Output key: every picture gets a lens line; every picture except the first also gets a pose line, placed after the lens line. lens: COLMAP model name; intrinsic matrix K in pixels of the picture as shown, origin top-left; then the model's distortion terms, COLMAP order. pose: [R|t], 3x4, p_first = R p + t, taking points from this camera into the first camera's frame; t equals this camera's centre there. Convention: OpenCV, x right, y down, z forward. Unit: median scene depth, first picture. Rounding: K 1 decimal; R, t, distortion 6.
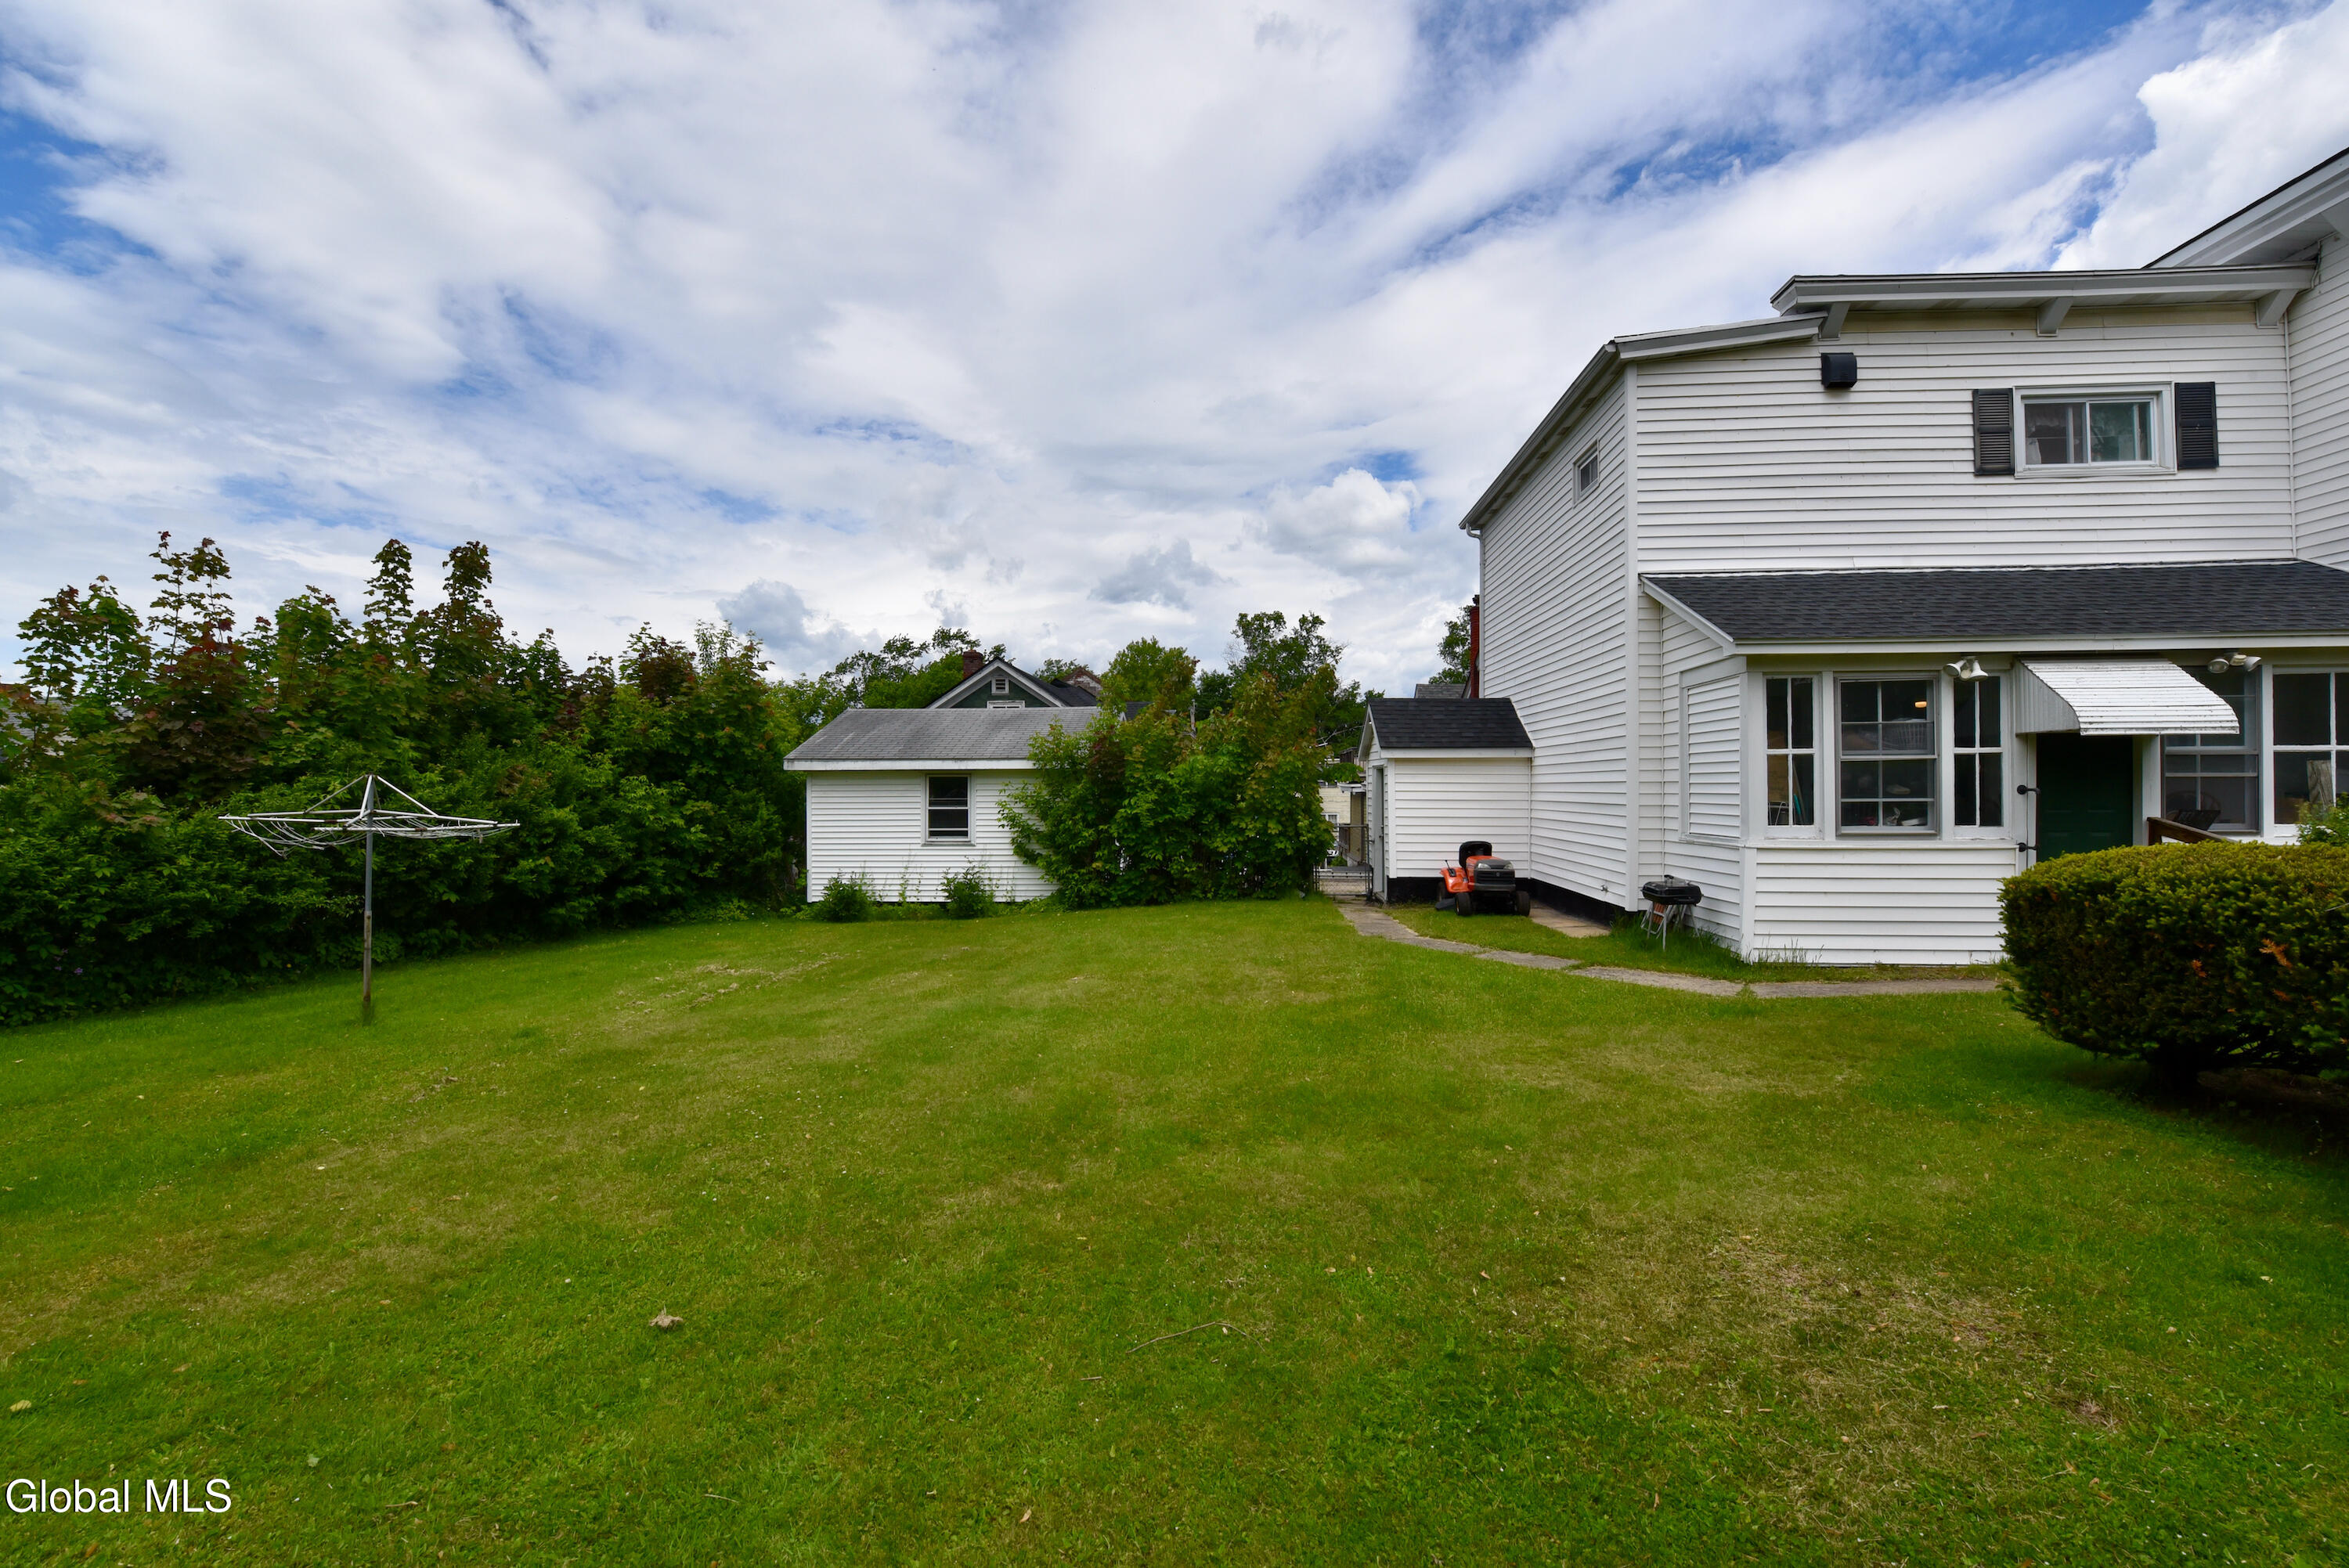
lens RADIAL K [[942.4, 0, 1182.4], [0, 942.4, 788.7], [0, 0, 1]] dist [-0.014789, -0.001751]
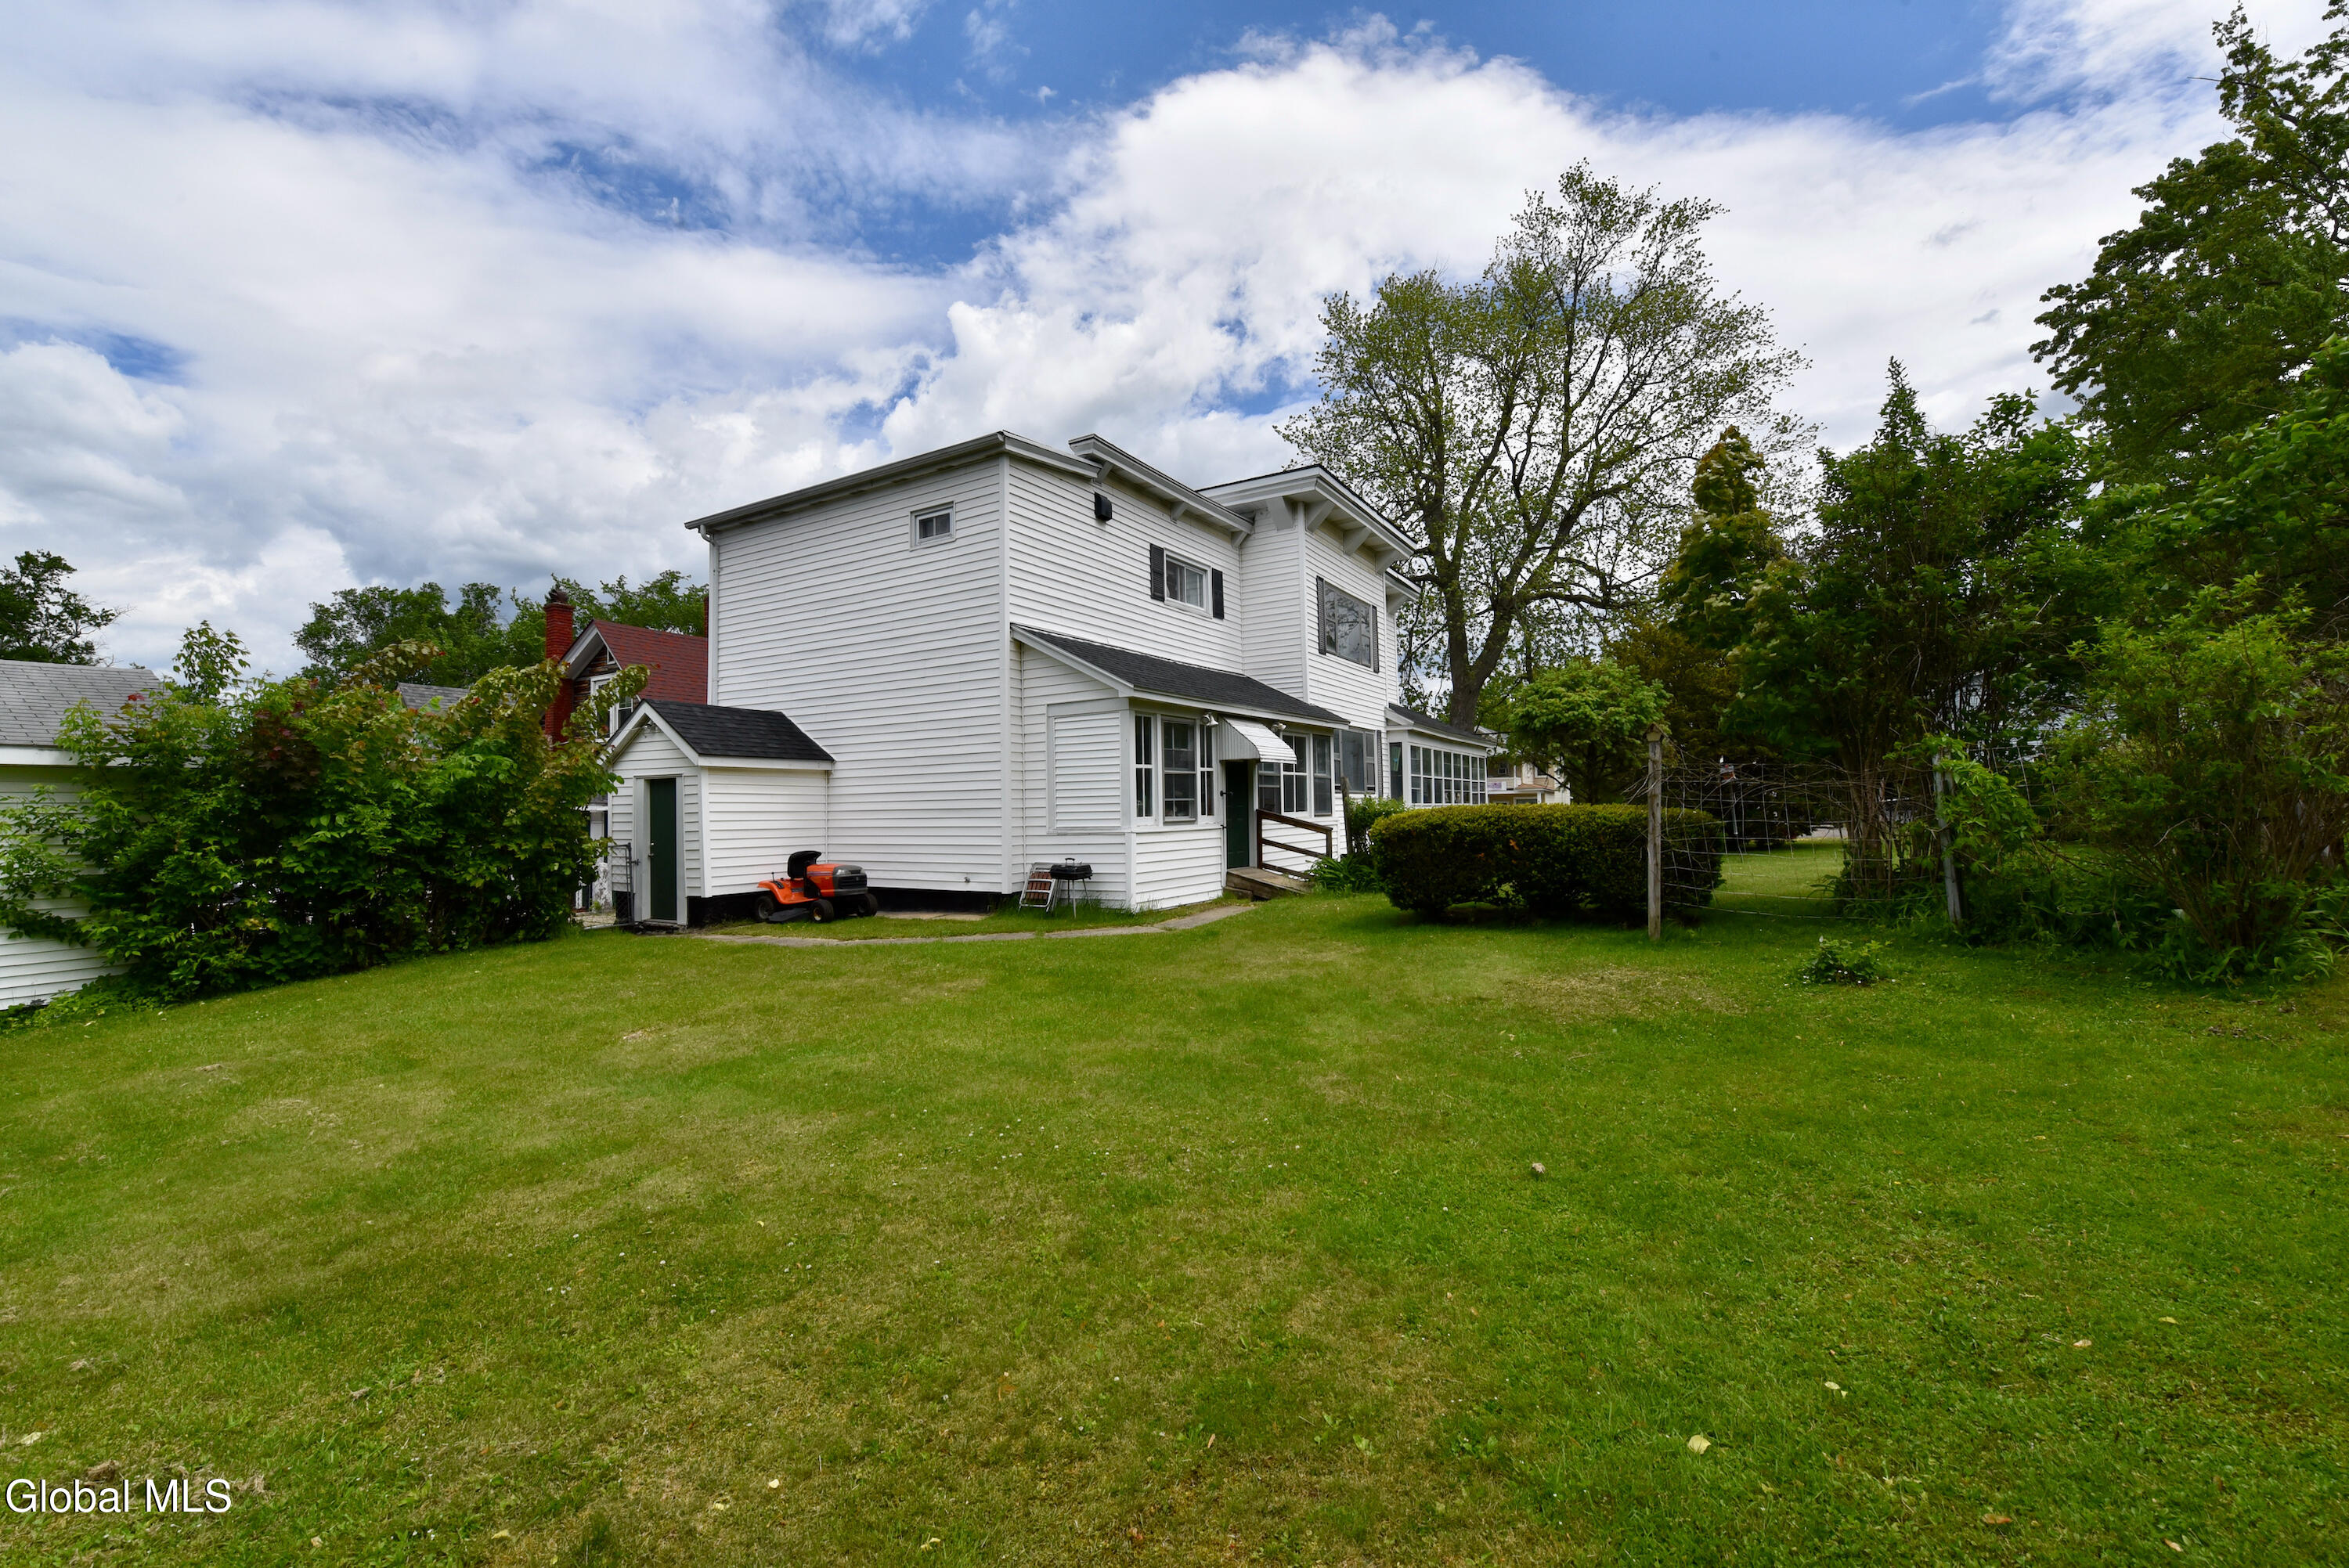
lens RADIAL K [[942.4, 0, 1184.6], [0, 942.4, 804.9], [0, 0, 1]] dist [-0.014789, -0.001751]
pose [[0.437817, -0.002144, 0.899061, -0.563327], [0.016916, 0.999840, -0.005853, 0.025931], [-0.898905, 0.017771, 0.437783, 0.254899]]
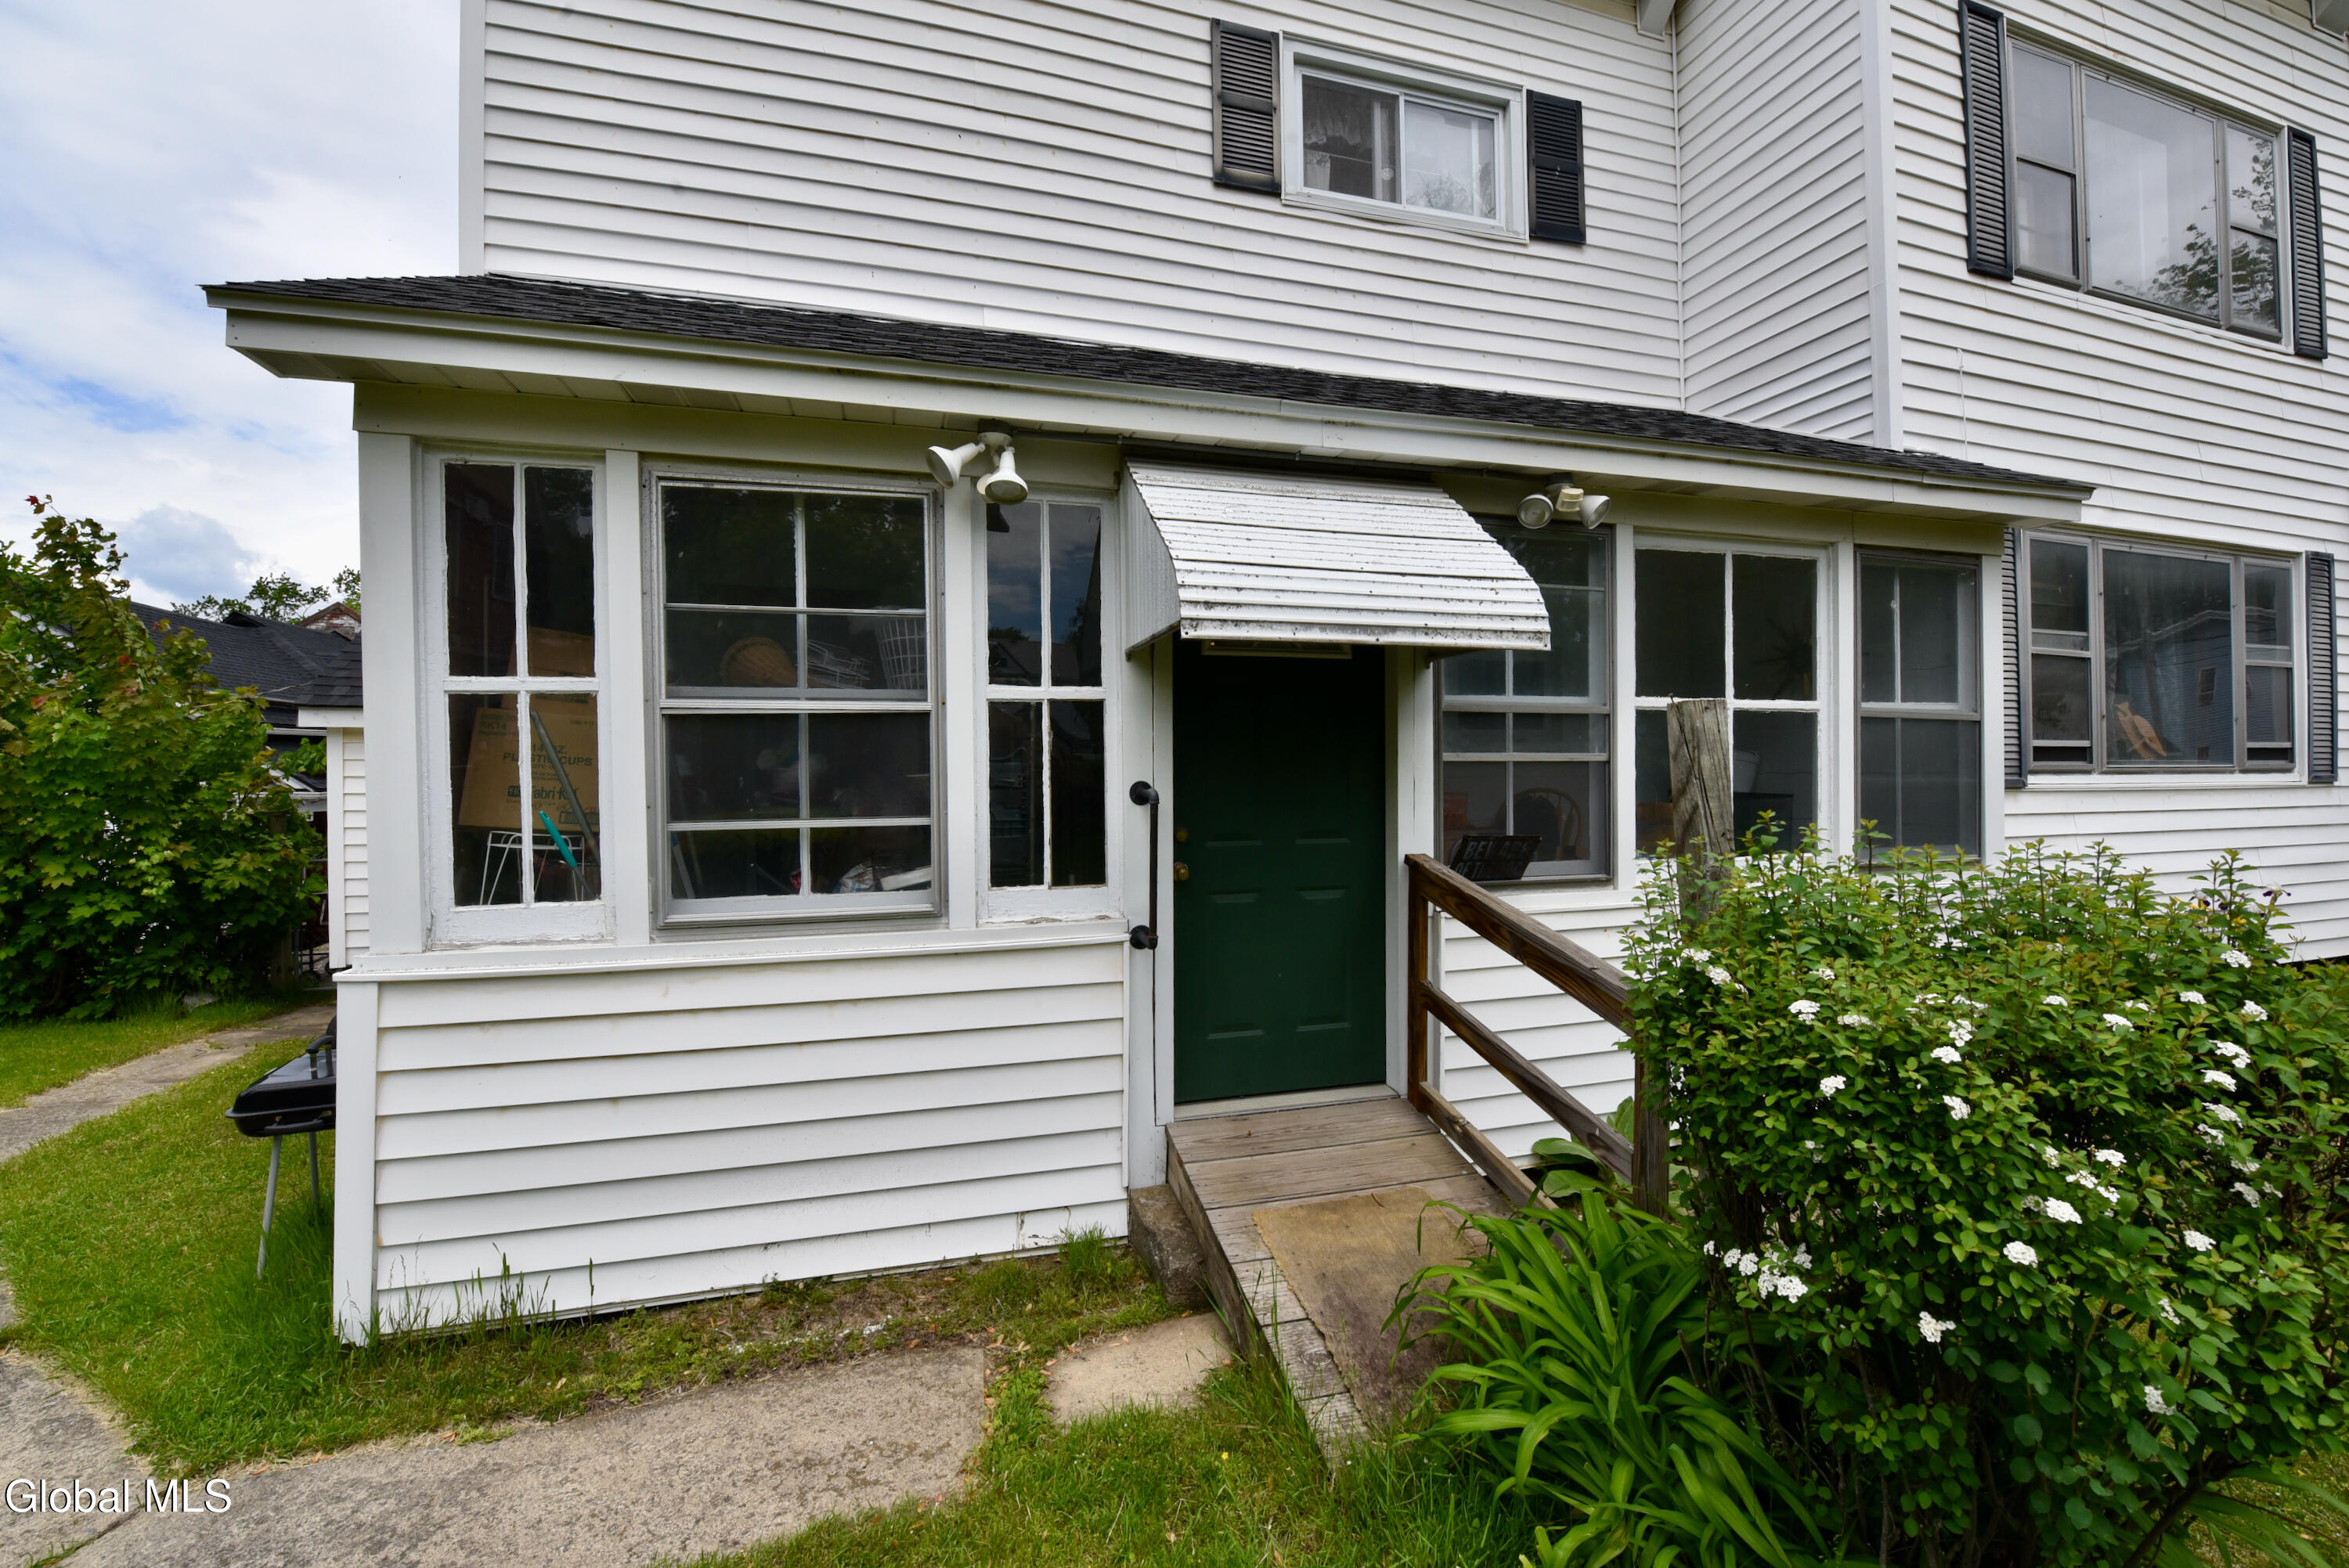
lens RADIAL K [[942.4, 0, 1188.1], [0, 942.4, 782.9], [0, 0, 1]] dist [-0.014789, -0.001751]
pose [[0.929023, -0.004538, 0.369995, 0.645148], [0.001903, 0.999970, 0.007486, -0.005292], [-0.370018, -0.006250, 0.929004, 0.516871]]
